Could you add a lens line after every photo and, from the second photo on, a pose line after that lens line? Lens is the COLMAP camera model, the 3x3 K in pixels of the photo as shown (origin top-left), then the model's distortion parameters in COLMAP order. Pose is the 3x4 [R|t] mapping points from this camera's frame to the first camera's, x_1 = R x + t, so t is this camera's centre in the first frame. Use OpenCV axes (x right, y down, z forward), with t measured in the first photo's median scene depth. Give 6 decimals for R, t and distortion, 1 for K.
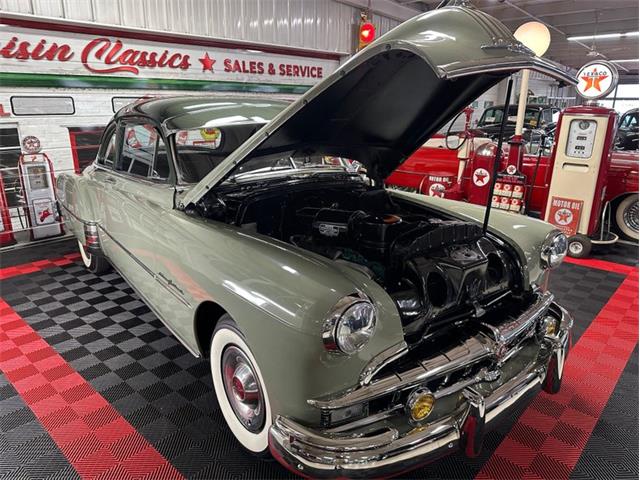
lens RADIAL K [[465.5, 0, 317.4], [0, 465.5, 232.1], [0, 0, 1]] dist [0.011498, -0.015930]
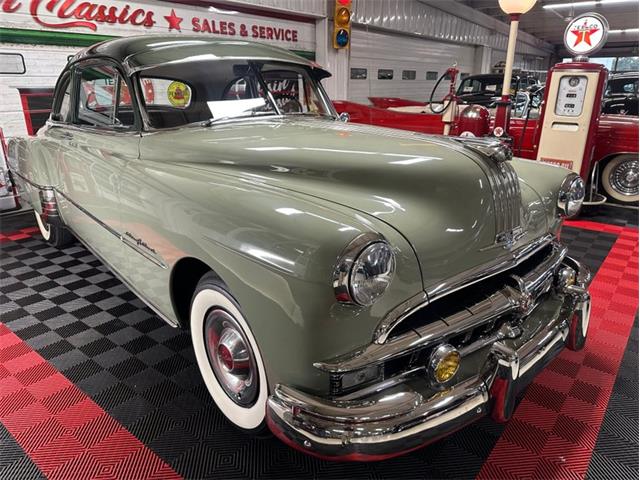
lens RADIAL K [[465.5, 0, 321.8], [0, 465.5, 234.8], [0, 0, 1]] dist [0.011498, -0.015930]
pose [[0.997697, -0.023589, 0.063593, -0.017447], [0.020588, 0.998662, 0.047442, 0.030510], [-0.064627, -0.046023, 0.996848, 0.060921]]
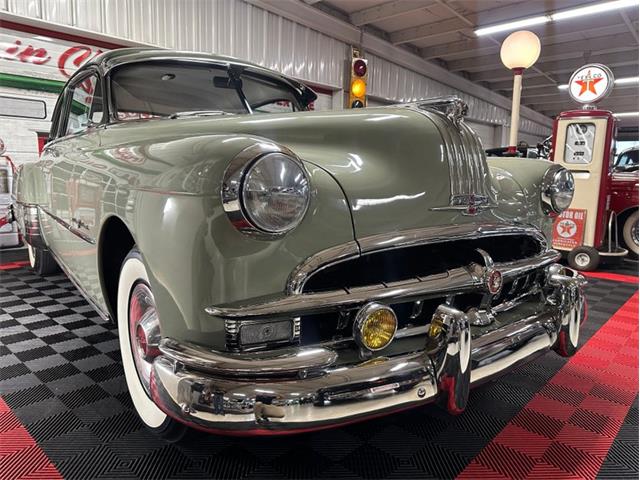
lens RADIAL K [[465.5, 0, 318.6], [0, 465.5, 225.1], [0, 0, 1]] dist [0.011498, -0.015930]
pose [[0.999919, 0.012701, -0.001103, 0.046774], [-0.012723, 0.988665, -0.149595, 0.112033], [-0.000810, 0.149597, 0.988747, 0.103430]]
